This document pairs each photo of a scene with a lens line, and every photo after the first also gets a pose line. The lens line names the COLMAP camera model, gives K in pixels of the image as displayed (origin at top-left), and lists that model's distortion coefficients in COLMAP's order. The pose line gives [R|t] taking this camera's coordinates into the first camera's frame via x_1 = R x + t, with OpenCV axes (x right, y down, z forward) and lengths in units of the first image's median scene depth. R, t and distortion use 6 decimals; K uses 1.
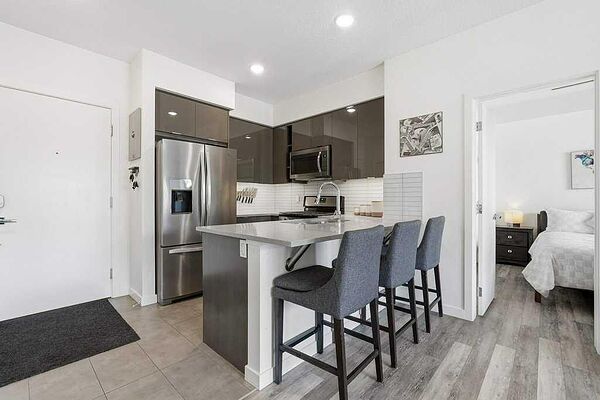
lens RADIAL K [[263.6, 0, 300.0], [0, 263.6, 200.0], [0, 0, 1]] dist [-0.000062, 0.000005]
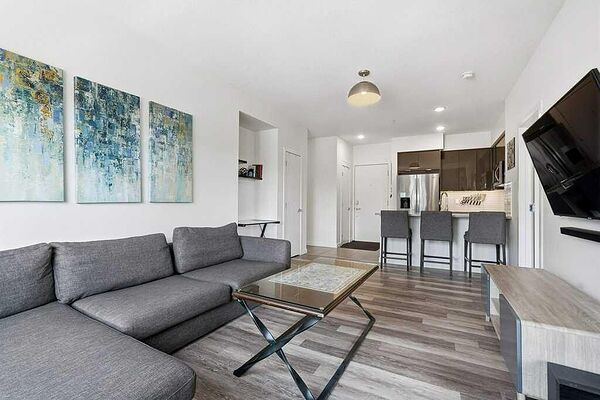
lens RADIAL K [[276.4, 0, 300.0], [0, 276.4, 200.0], [0, 0, 1]] dist [-0.000260, 0.000016]
pose [[0.251645, -0.001137, -0.967819, 1.481415], [-0.006946, 0.999971, -0.002981, -0.007507], [0.967795, 0.007473, 0.251630, -0.381795]]
